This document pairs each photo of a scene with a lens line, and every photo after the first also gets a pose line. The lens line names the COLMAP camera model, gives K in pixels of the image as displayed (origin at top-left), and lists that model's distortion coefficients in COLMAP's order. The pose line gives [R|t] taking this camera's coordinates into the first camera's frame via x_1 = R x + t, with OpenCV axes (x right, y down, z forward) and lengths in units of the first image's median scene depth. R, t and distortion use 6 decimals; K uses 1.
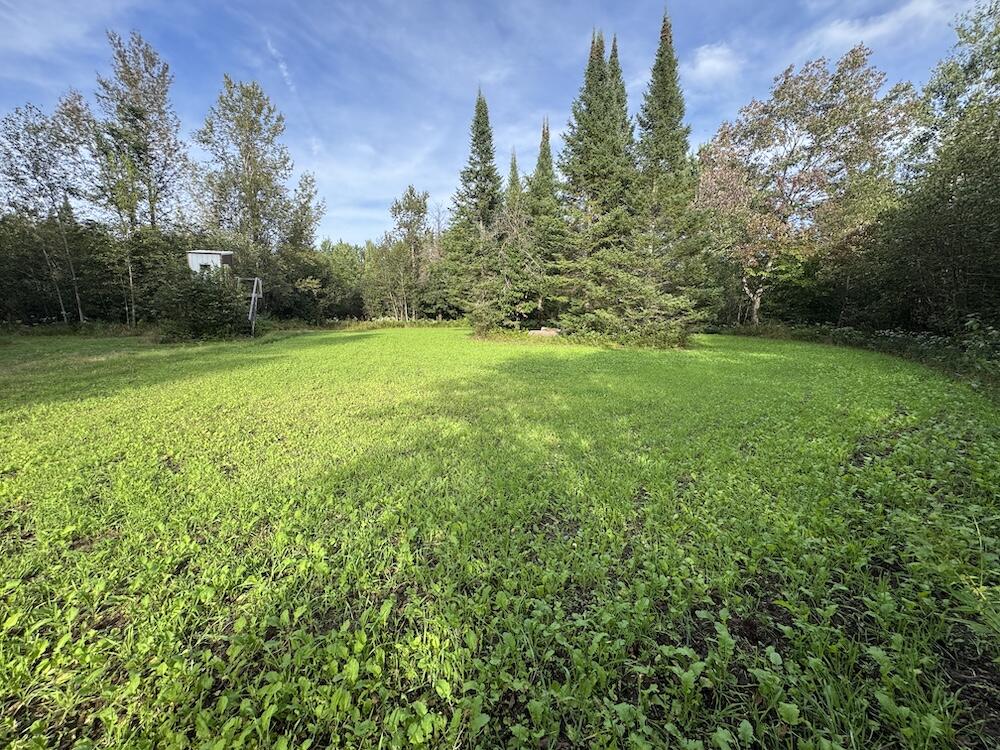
lens RADIAL K [[399.8, 0, 499.6], [0, 399.8, 374.6], [0, 0, 1]] dist [-0.003644, 0.000812]
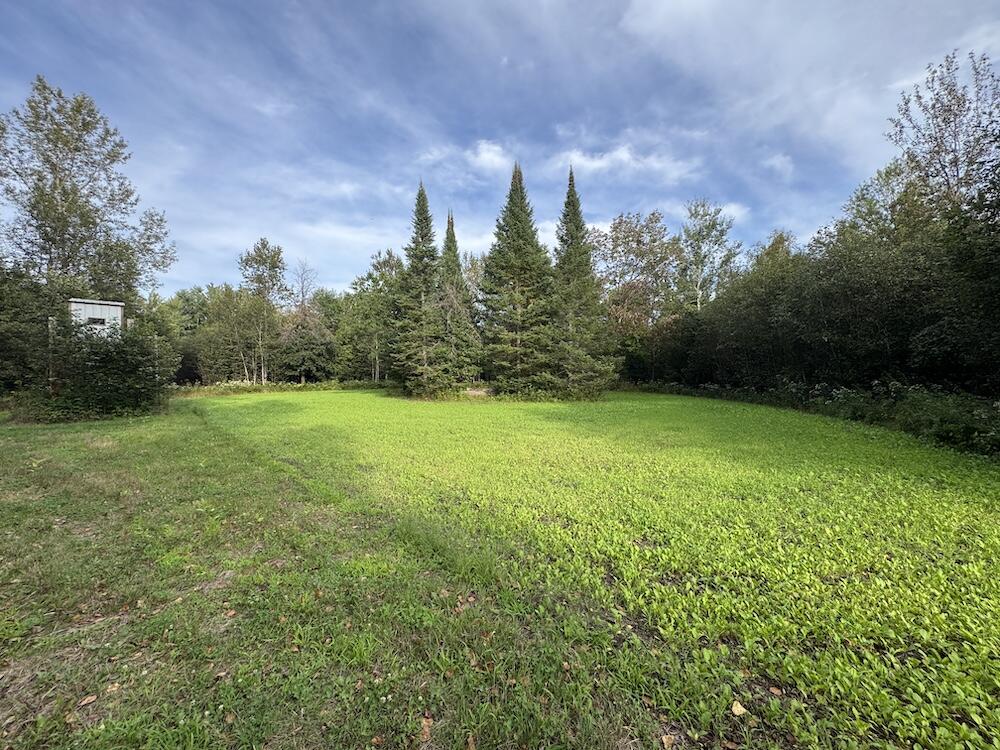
lens RADIAL K [[399.8, 0, 502.8], [0, 399.8, 373.4], [0, 0, 1]] dist [-0.003644, 0.000812]
pose [[0.876715, -0.010784, 0.480888, -0.258272], [0.082448, 0.988322, -0.128149, -0.004957], [-0.473891, 0.151999, 0.867366, -0.014395]]
